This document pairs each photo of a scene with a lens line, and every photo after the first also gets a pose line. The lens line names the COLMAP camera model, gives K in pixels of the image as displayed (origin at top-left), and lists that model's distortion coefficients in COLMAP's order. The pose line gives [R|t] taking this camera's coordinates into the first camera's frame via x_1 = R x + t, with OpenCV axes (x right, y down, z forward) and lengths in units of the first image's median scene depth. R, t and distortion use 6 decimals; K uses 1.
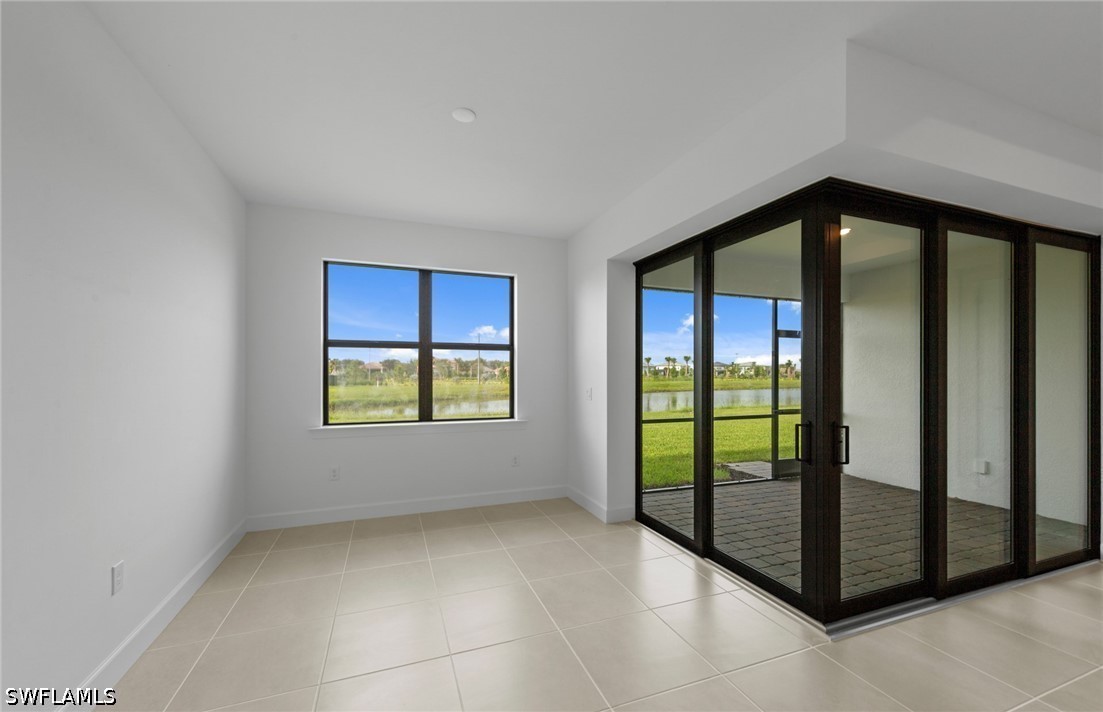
lens RADIAL K [[428.2, 0, 543.0], [0, 428.2, 370.3], [0, 0, 1]] dist [0.003389, -0.000431]
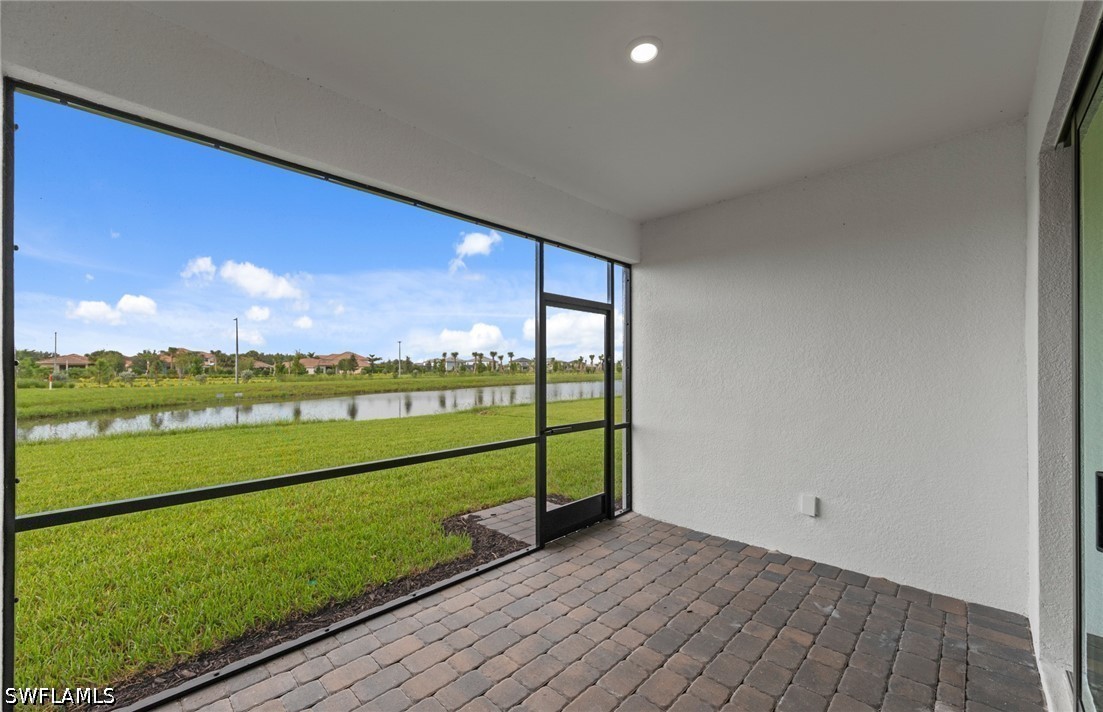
lens RADIAL K [[428.2, 0, 543.9], [0, 428.2, 361.8], [0, 0, 1]] dist [0.003389, -0.000431]
pose [[0.907431, 0.003426, 0.420187, 0.289159], [0.000509, 0.999957, -0.009253, 0.005710], [-0.420201, 0.008610, 0.907390, 0.449961]]
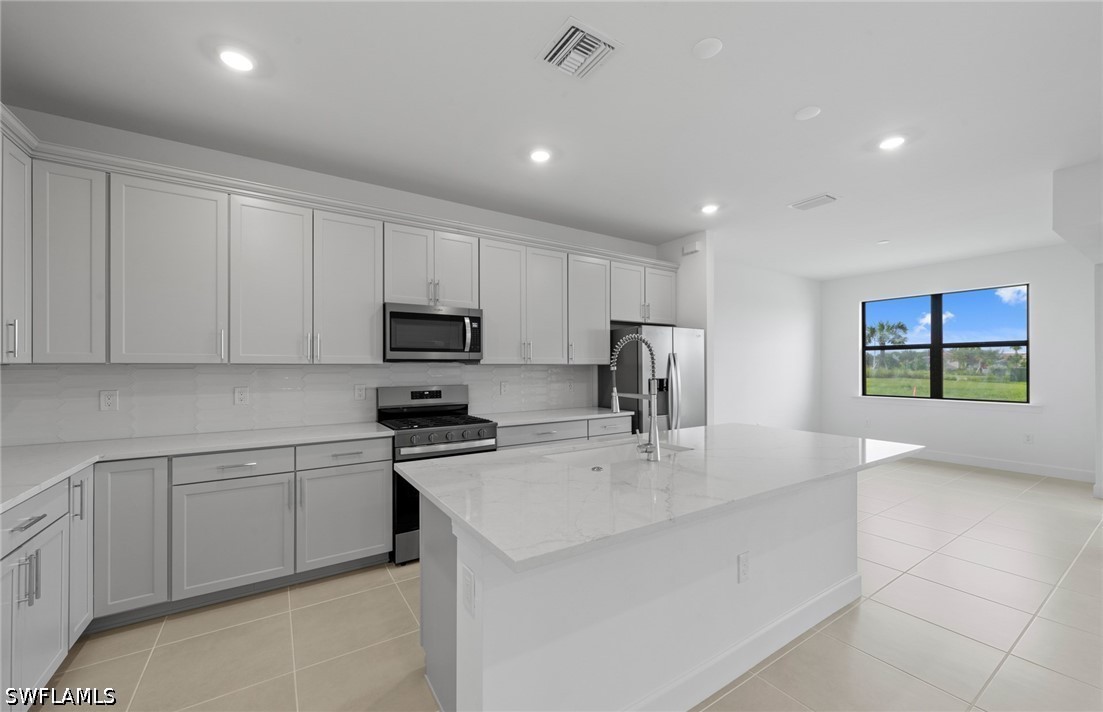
lens RADIAL K [[428.2, 0, 556.0], [0, 428.2, 362.7], [0, 0, 1]] dist [0.003389, -0.000431]
pose [[0.226769, -0.007228, -0.973922, 0.596594], [0.007609, 0.999955, -0.005650, -0.002173], [0.973919, -0.006130, 0.226813, -0.414125]]
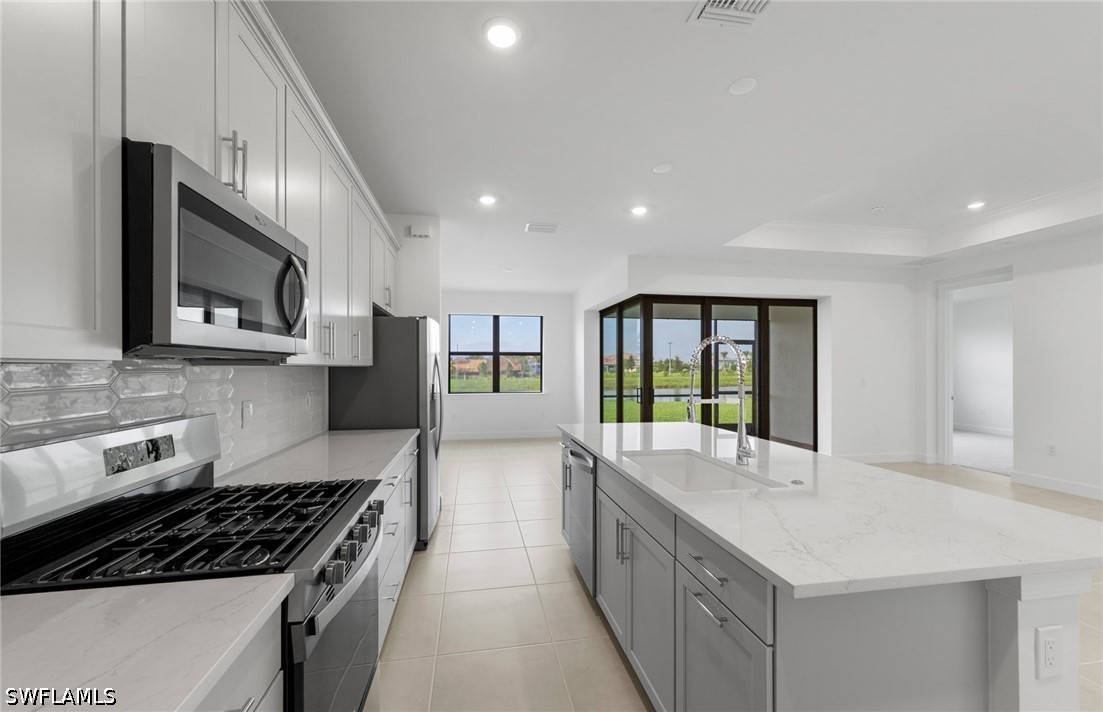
lens RADIAL K [[428.2, 0, 558.3], [0, 428.2, 364.8], [0, 0, 1]] dist [0.003389, -0.000431]
pose [[0.989010, -0.001728, -0.147840, 0.206566], [0.001682, 0.999998, -0.000436, -0.003971], [0.147841, 0.000183, 0.989011, -0.624205]]
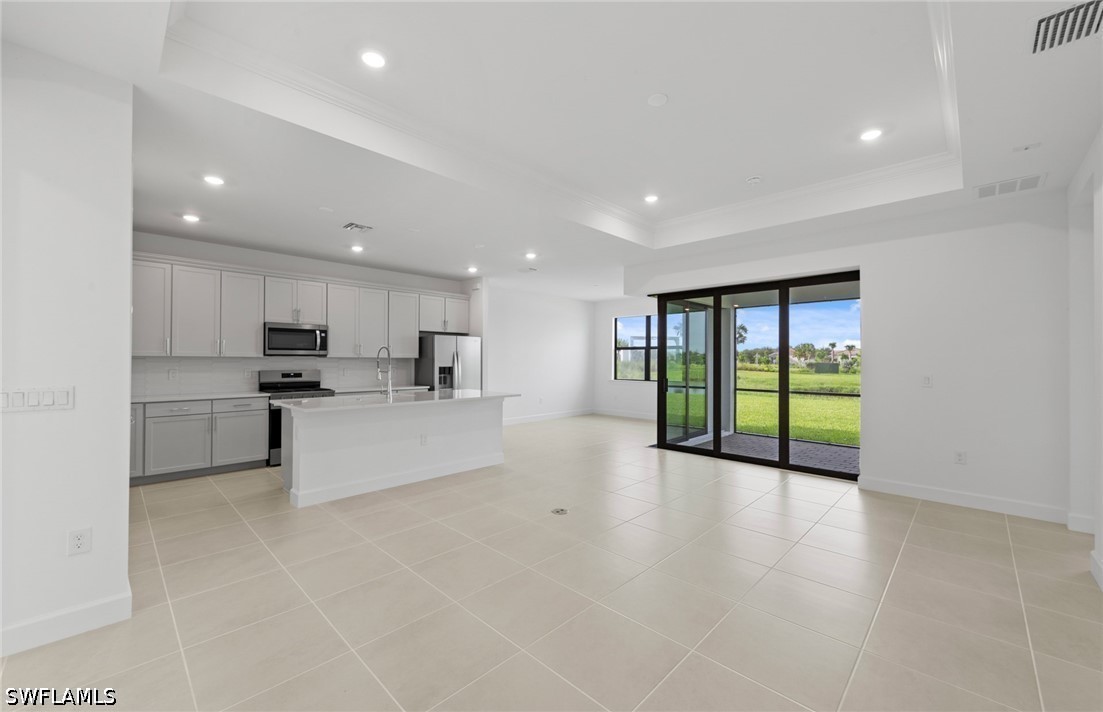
lens RADIAL K [[428.2, 0, 547.0], [0, 428.2, 356.3], [0, 0, 1]] dist [0.003389, -0.000431]
pose [[0.423113, -0.003396, -0.906070, 1.125658], [0.000190, 0.999993, -0.003660, -0.003166], [0.906077, 0.001376, 0.423111, -0.340002]]
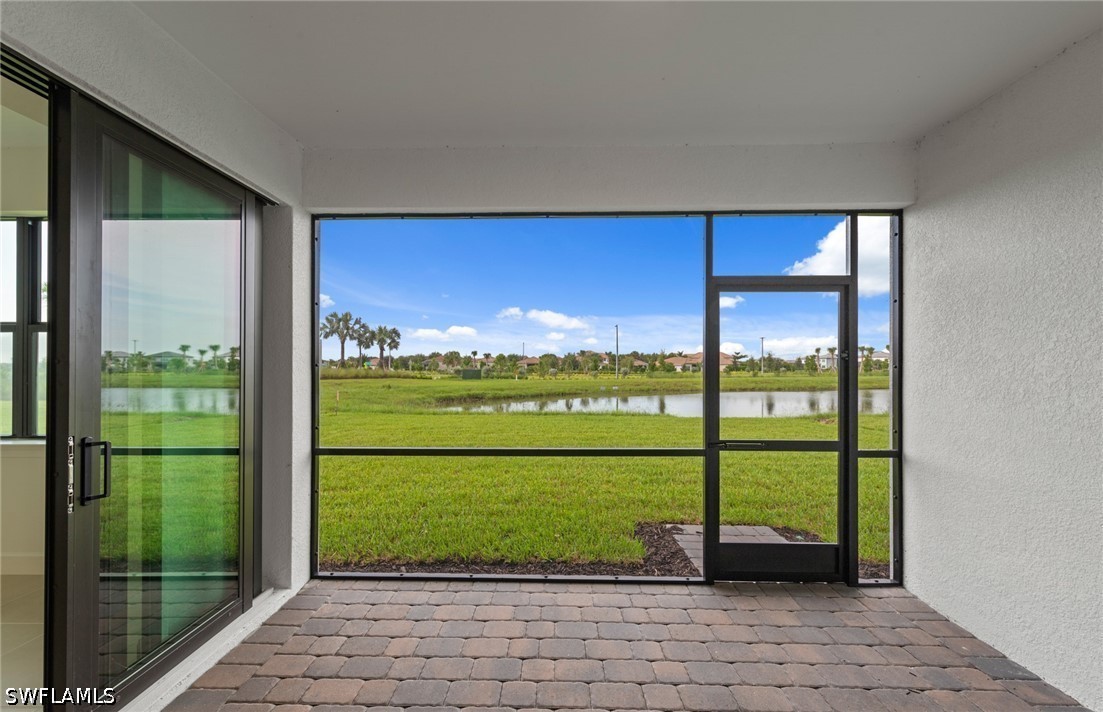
lens RADIAL K [[428.2, 0, 548.3], [0, 428.2, 359.9], [0, 0, 1]] dist [0.003389, -0.000431]
pose [[0.932136, -0.008287, -0.362015, 0.531510], [0.004779, 0.999933, -0.010586, 0.004419], [0.362078, 0.008138, 0.932112, 0.461382]]
